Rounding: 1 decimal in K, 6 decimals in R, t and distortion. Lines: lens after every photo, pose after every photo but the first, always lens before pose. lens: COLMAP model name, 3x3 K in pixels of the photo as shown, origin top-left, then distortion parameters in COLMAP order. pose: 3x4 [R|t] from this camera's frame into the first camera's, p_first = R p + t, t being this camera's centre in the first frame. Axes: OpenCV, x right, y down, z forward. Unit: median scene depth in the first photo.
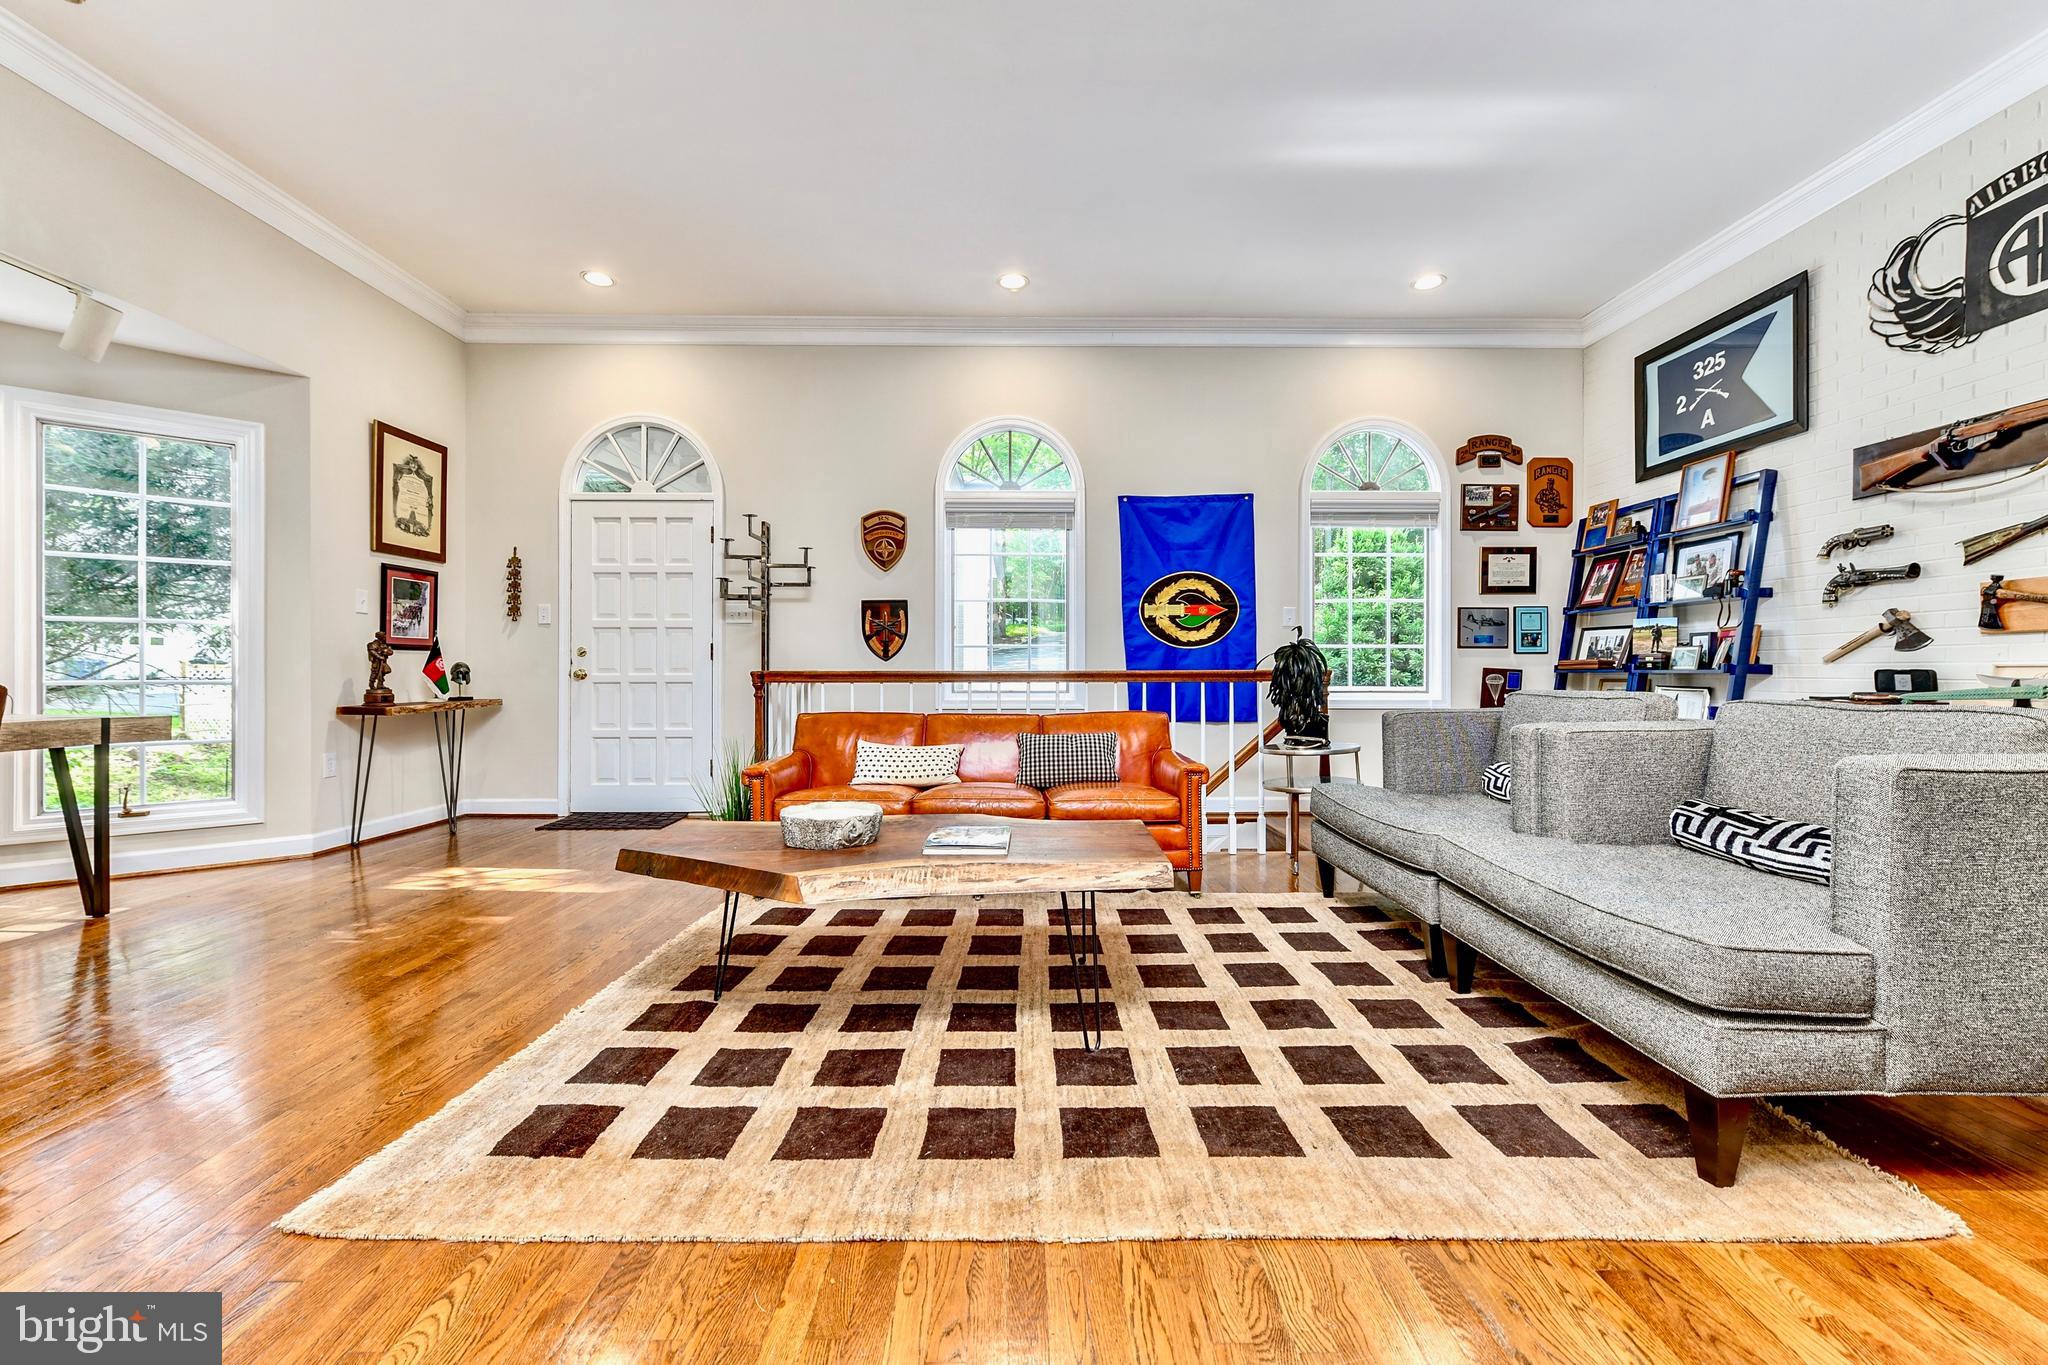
lens RADIAL K [[823.2, 0, 1034.7], [0, 823.2, 672.0], [0, 0, 1]] dist [0.008073, -0.000448]
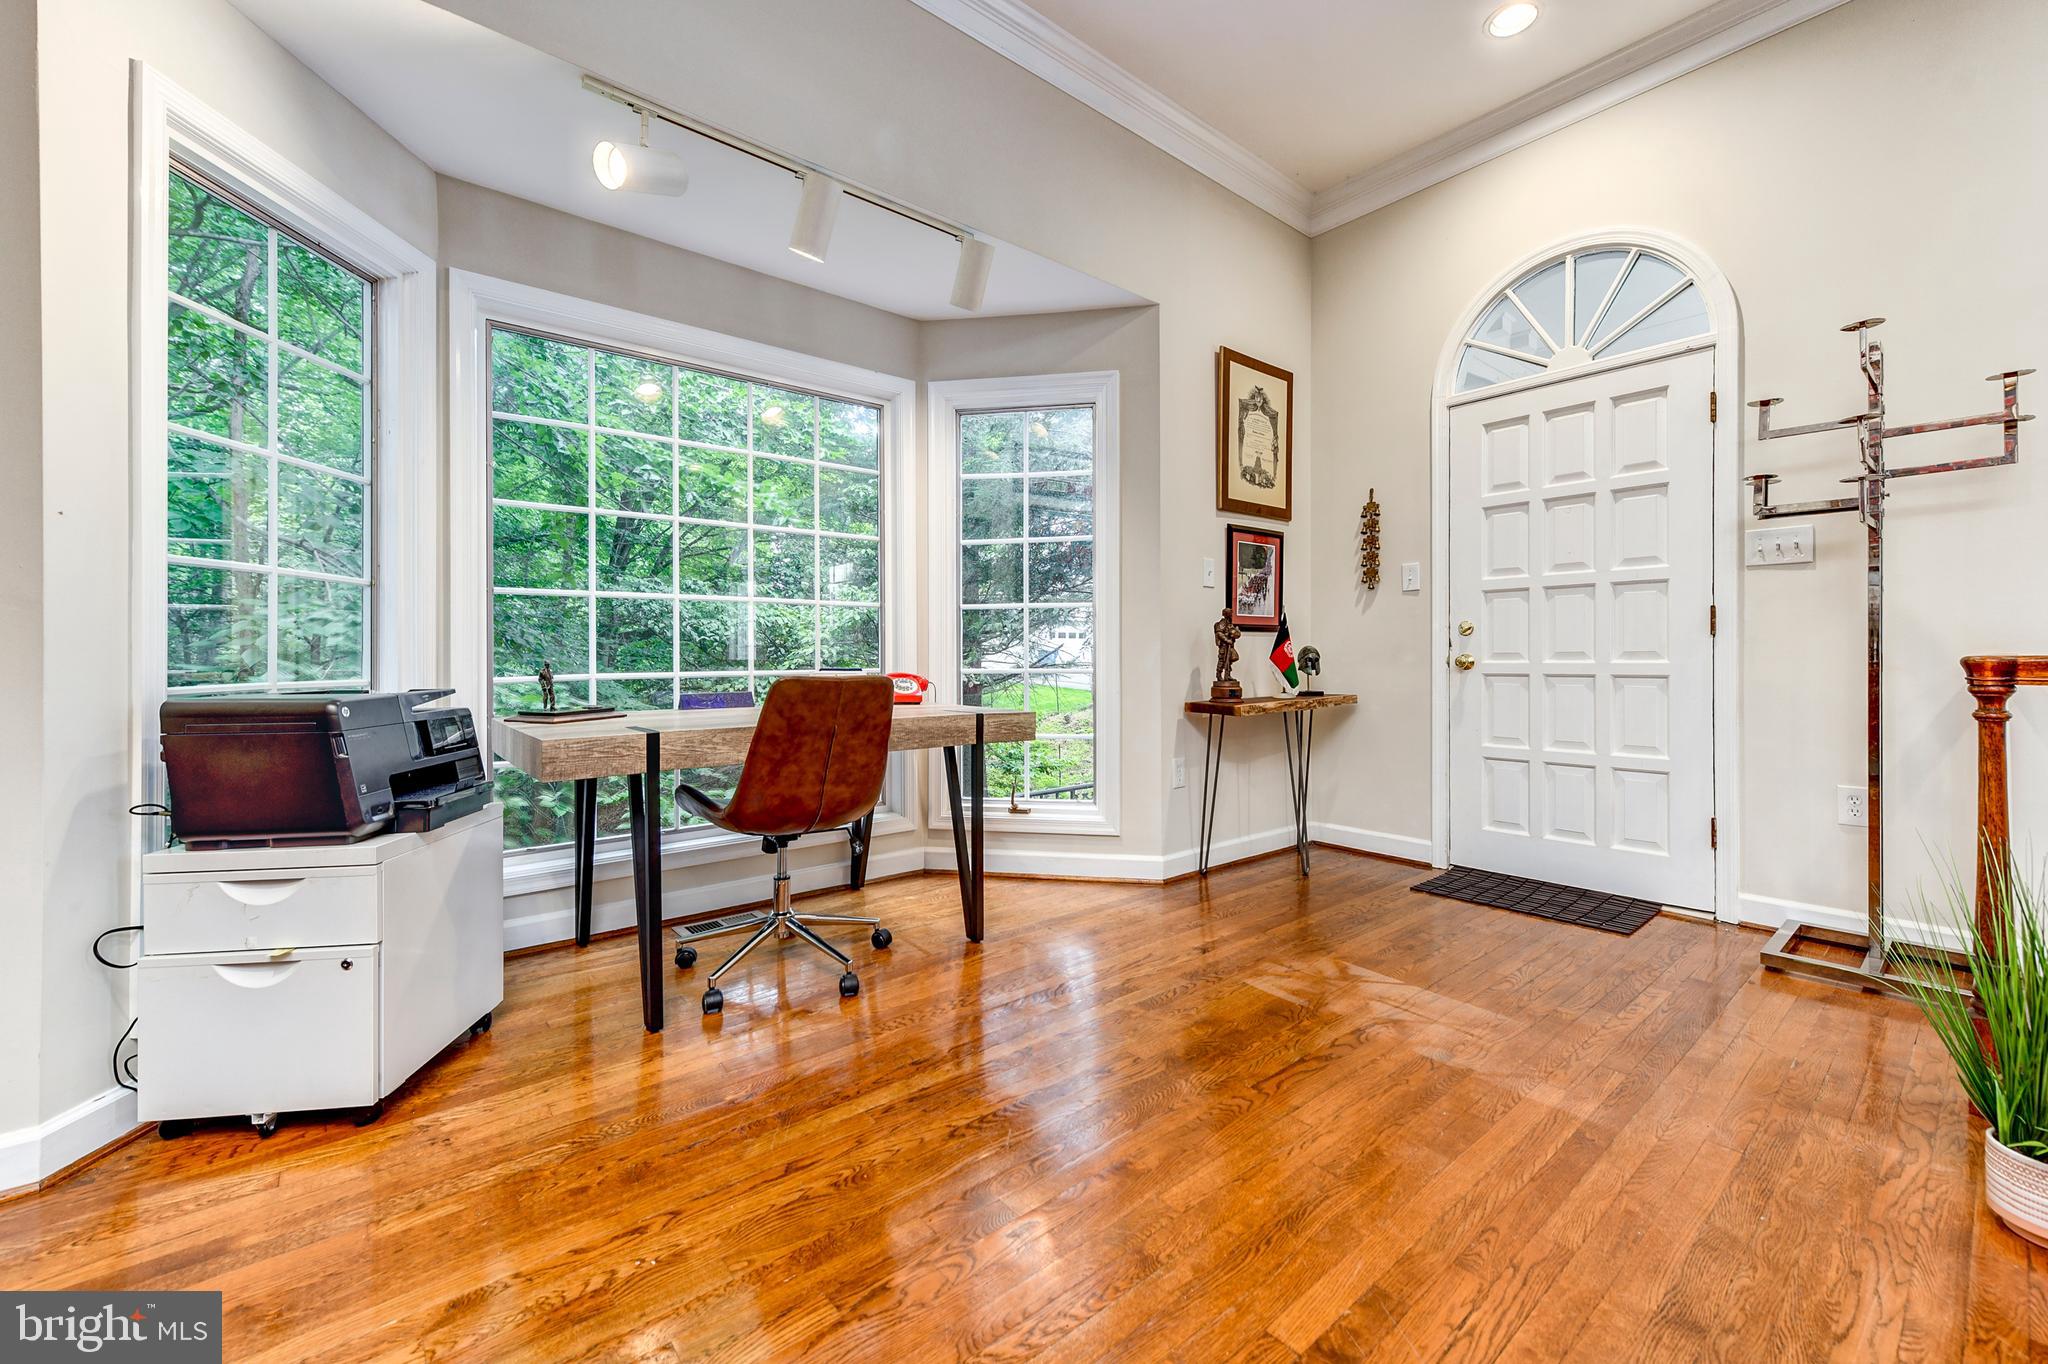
lens RADIAL K [[823.2, 0, 1033.6], [0, 823.2, 665.2], [0, 0, 1]] dist [0.008073, -0.000448]
pose [[0.635473, 0.002570, -0.772118, -0.289410], [0.004327, 0.999967, 0.006889, -0.000683], [0.772111, -0.007718, 0.635441, 0.343265]]
